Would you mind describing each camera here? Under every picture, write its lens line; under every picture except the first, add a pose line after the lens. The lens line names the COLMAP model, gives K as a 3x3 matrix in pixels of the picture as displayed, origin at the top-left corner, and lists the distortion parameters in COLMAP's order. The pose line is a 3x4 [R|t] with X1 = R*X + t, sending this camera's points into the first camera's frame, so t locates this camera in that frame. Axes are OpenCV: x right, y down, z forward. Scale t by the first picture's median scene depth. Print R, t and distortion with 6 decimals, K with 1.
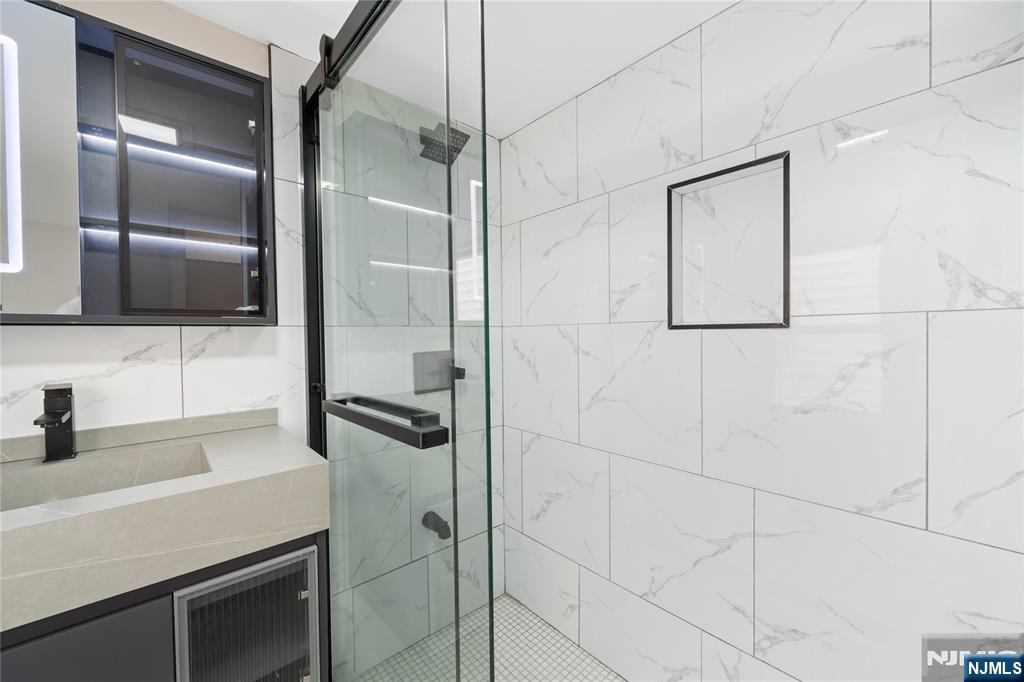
lens RADIAL K [[406.3, 0, 510.1], [0, 406.3, 339.5], [0, 0, 1]] dist [-0.002371, -0.000391]
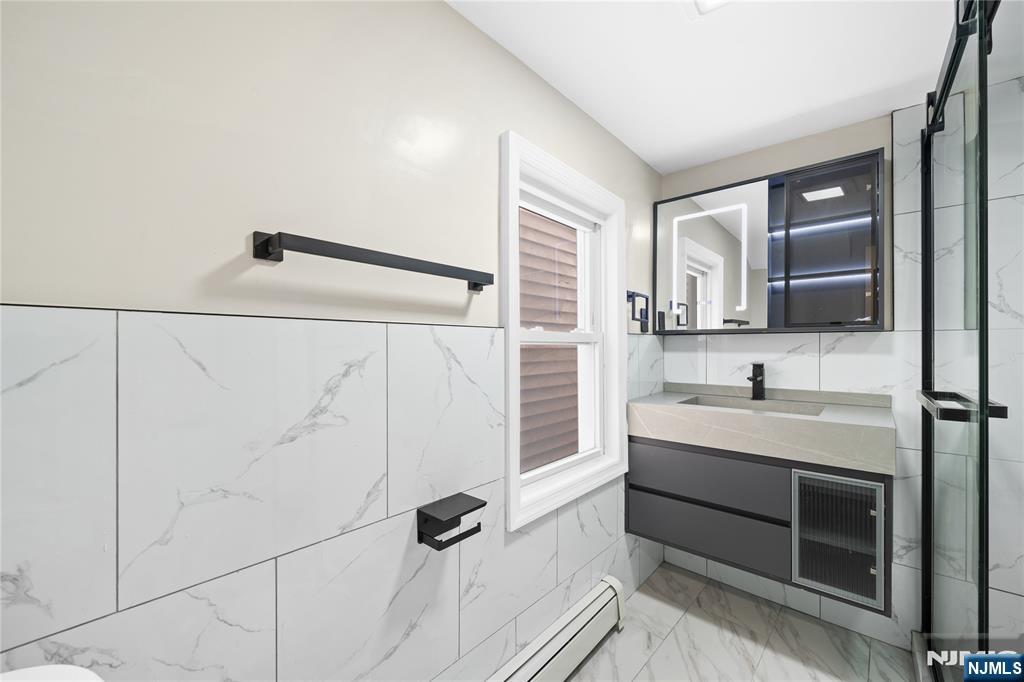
lens RADIAL K [[406.3, 0, 509.2], [0, 406.3, 341.8], [0, 0, 1]] dist [-0.002371, -0.000391]
pose [[0.116493, 0.011052, -0.993130, 0.659957], [-0.009274, 0.999907, 0.010040, -0.002315], [0.993148, 0.008041, 0.116584, -0.416424]]
